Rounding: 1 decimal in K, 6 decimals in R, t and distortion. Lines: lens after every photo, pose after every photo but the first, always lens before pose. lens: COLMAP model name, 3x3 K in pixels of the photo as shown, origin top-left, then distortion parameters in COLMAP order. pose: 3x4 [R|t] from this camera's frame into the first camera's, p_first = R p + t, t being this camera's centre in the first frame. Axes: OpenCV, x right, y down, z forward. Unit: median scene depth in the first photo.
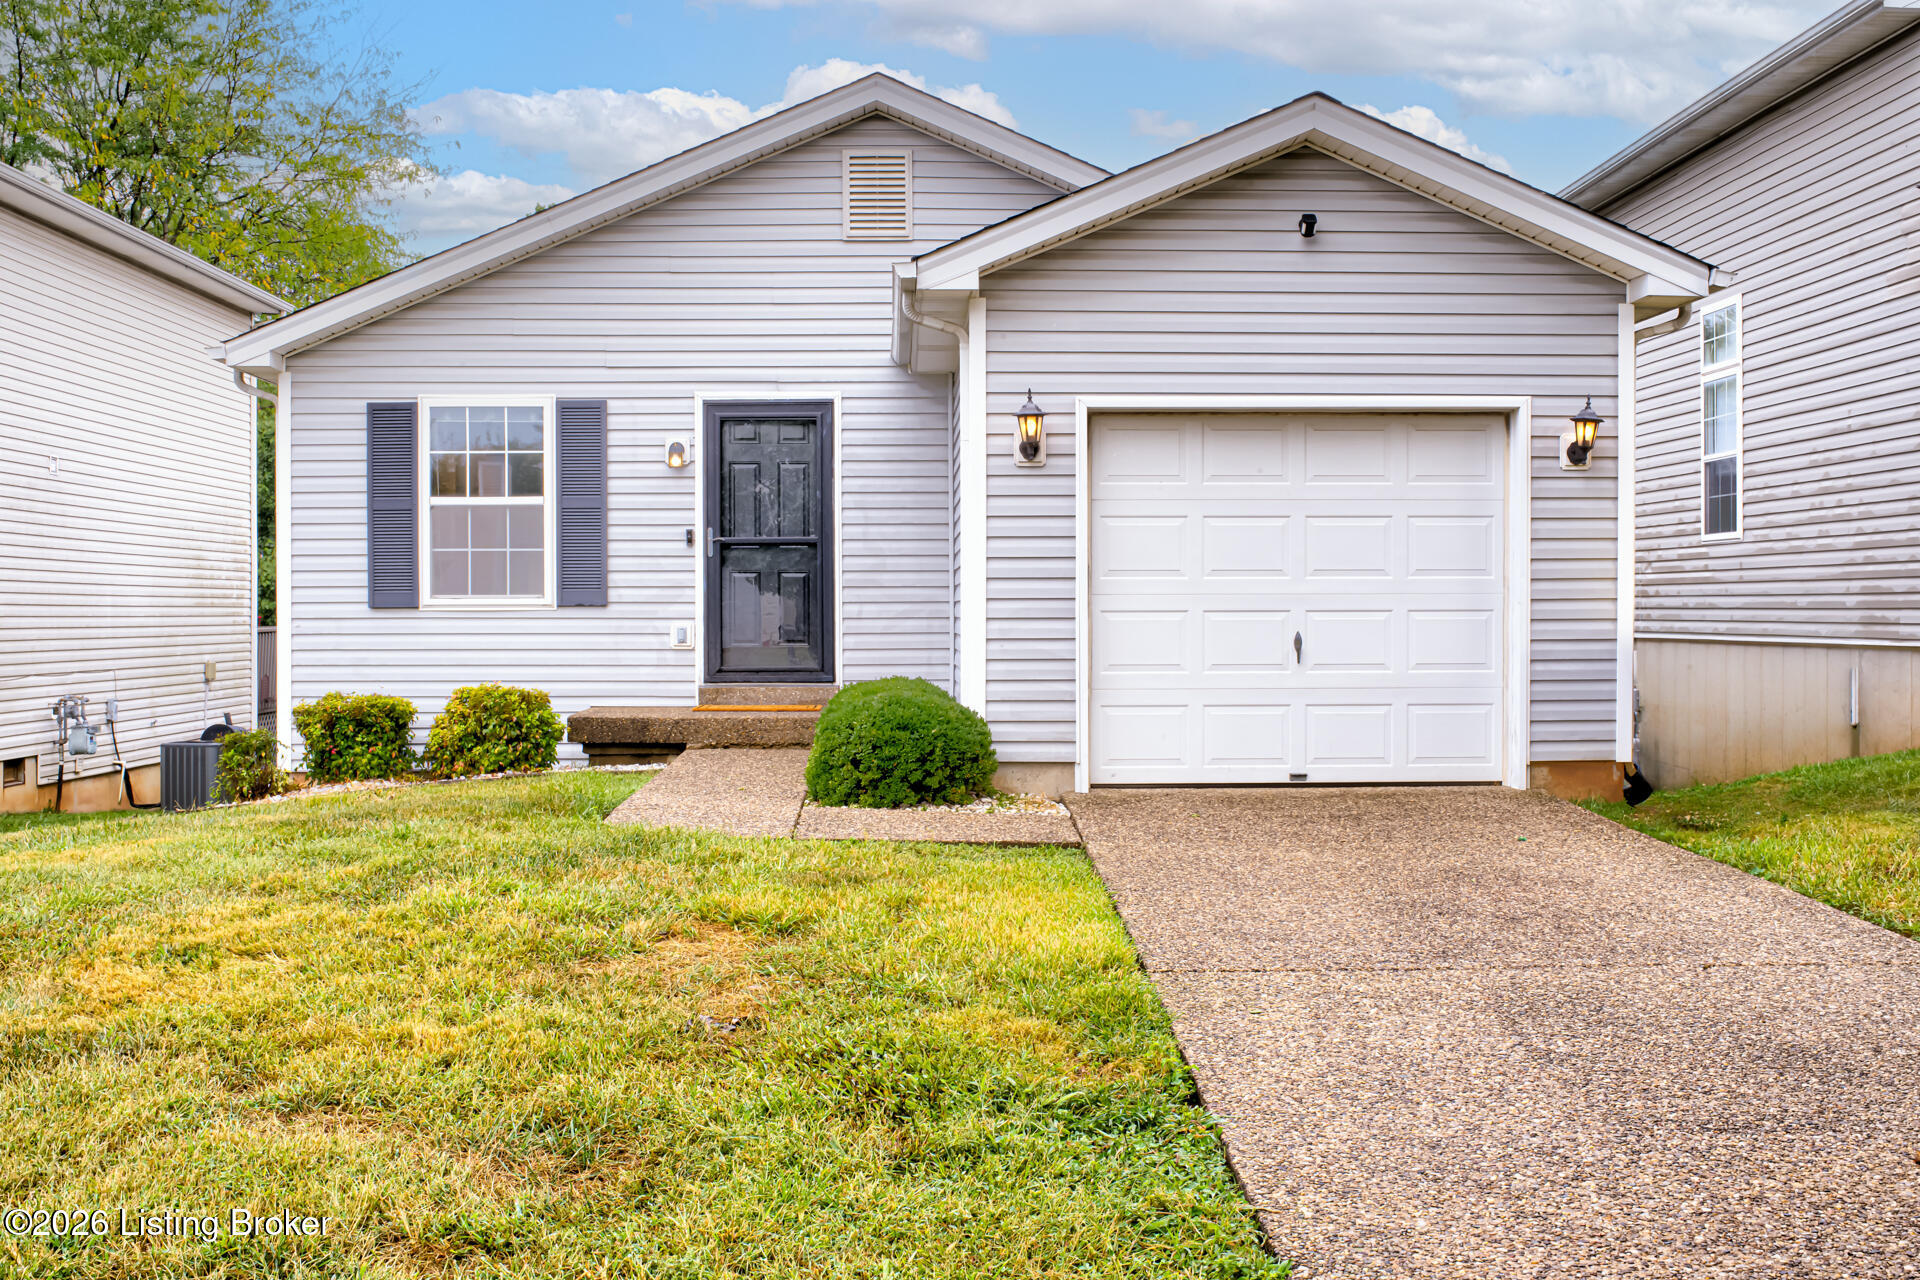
lens RADIAL K [[2100.1, 0, 960.6], [0, 2100.1, 634.4], [0, 0, 1]] dist [-0.077552, 0.000000]
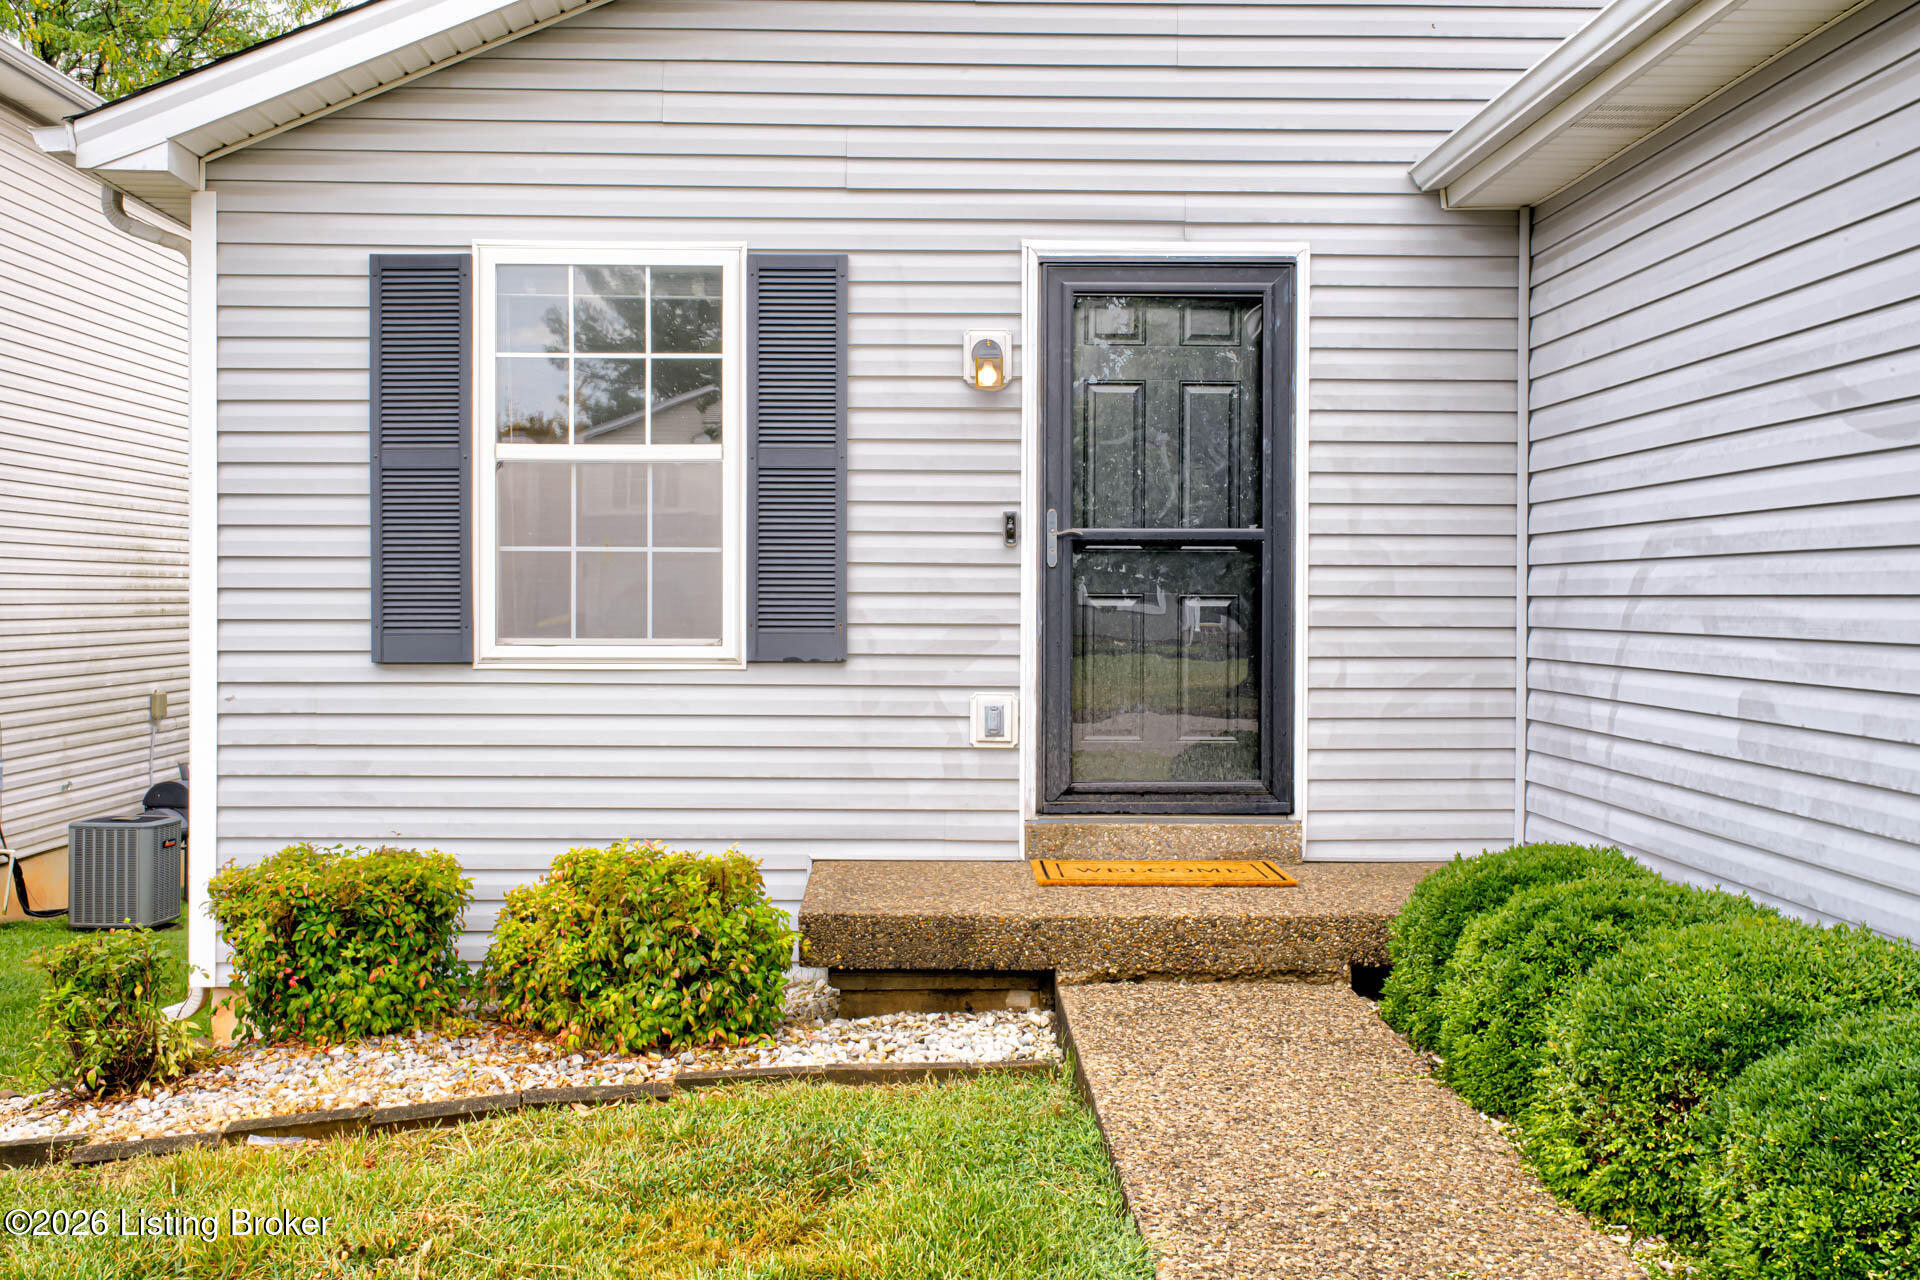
lens RADIAL K [[2047.8, 0, 958.8], [0, 2047.8, 643.2], [0, 0, 1]] dist [-0.013609, 0.000000]
pose [[0.999972, 0.006596, -0.003556, -0.140004], [-0.006554, 0.999911, 0.011591, -0.024131], [0.003633, -0.011568, 0.999926, 0.505674]]
